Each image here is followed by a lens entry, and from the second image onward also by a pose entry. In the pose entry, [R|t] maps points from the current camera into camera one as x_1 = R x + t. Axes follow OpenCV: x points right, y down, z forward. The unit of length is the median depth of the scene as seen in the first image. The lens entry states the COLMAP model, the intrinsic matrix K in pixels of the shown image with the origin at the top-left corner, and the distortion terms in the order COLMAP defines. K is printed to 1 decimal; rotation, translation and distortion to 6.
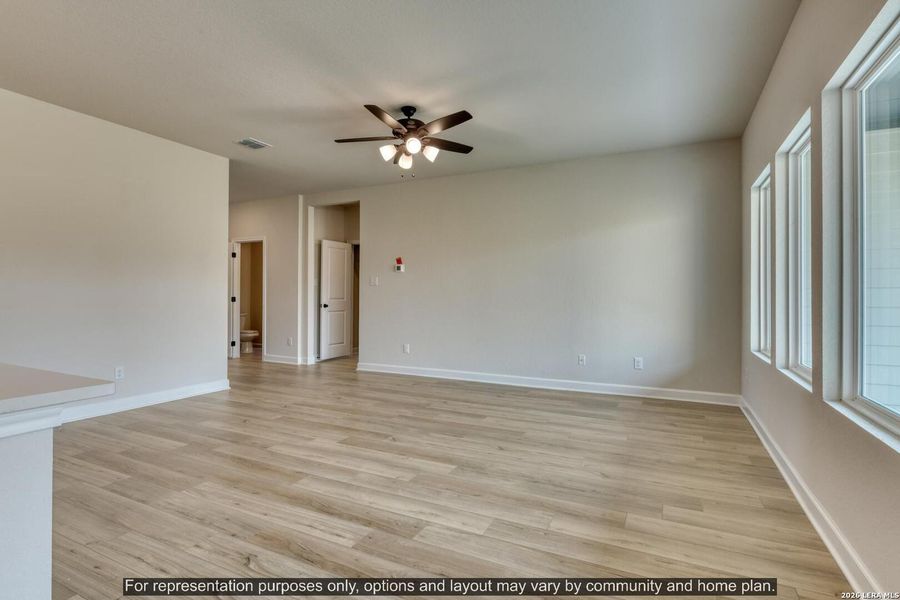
lens RADIAL K [[443.6, 0, 448.1], [0, 443.6, 293.0], [0, 0, 1]] dist [-0.001902, -0.000622]
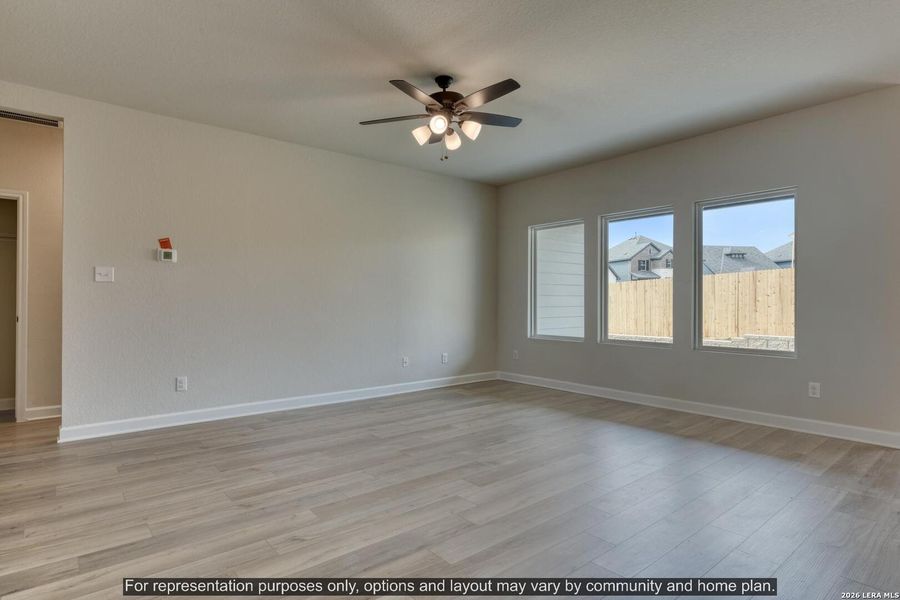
lens RADIAL K [[473.1, 0, 450.0], [0, 473.1, 300.0], [0, 0, 1]] dist [0.001055, 0.000016]
pose [[0.404949, 0.000349, 0.914339, -1.063343], [-0.009716, 0.999945, 0.003921, -0.000440], [-0.914288, -0.010471, 0.404930, 0.719455]]
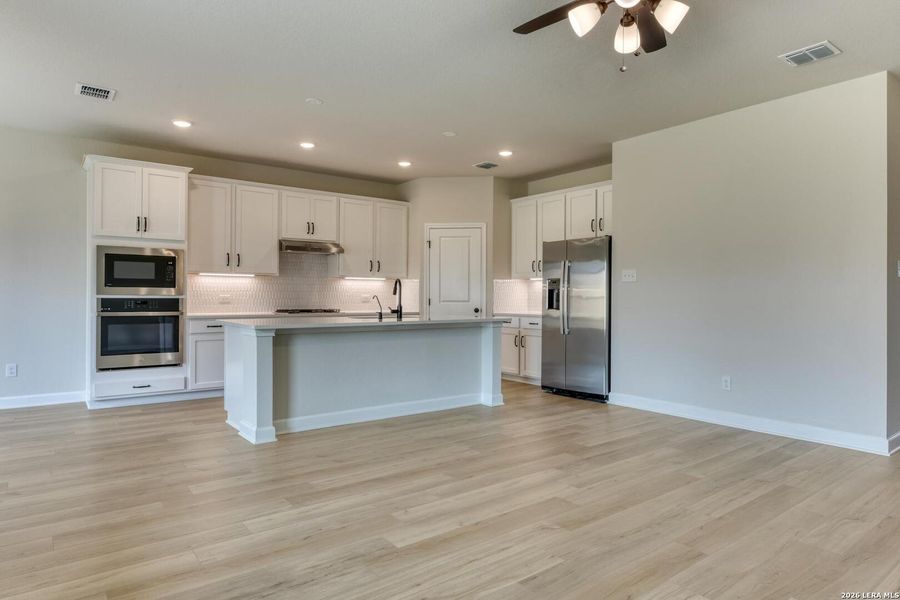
lens RADIAL K [[544.4, 0, 476.1], [0, 544.4, 296.6], [0, 0, 1]] dist [-0.003705, -0.001059]
pose [[-0.416093, -0.006935, -0.909296, 0.636572], [-0.000121, 0.999971, -0.007571, 0.011887], [0.909322, -0.003040, -0.416082, 1.271994]]
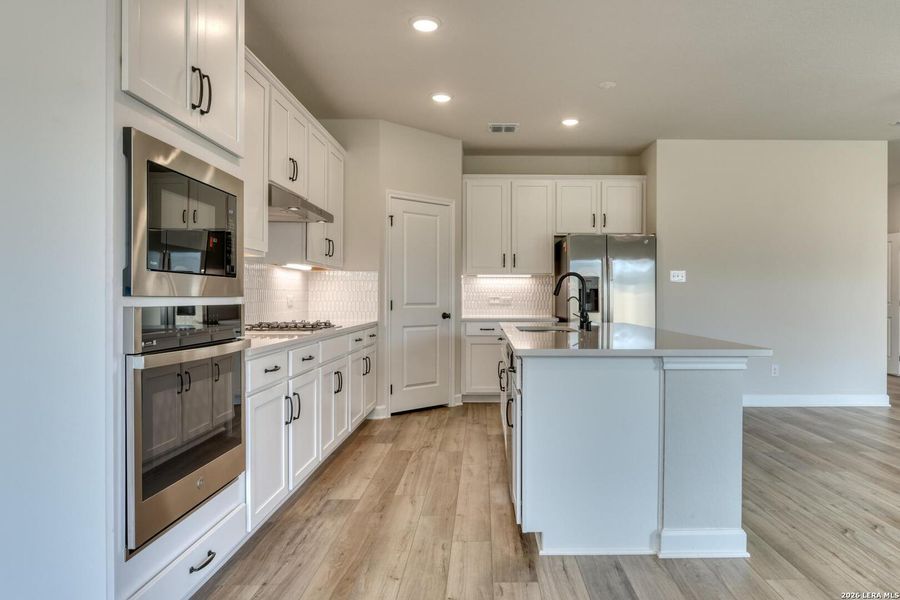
lens RADIAL K [[575.3, 0, 491.6], [0, 575.3, 297.0], [0, 0, 1]] dist [0.001662, 0.000768]
pose [[0.457963, -0.005118, -0.888957, 0.239170], [0.007890, 0.999967, -0.001692, -0.001662], [0.888936, -0.006240, 0.457988, -0.321037]]
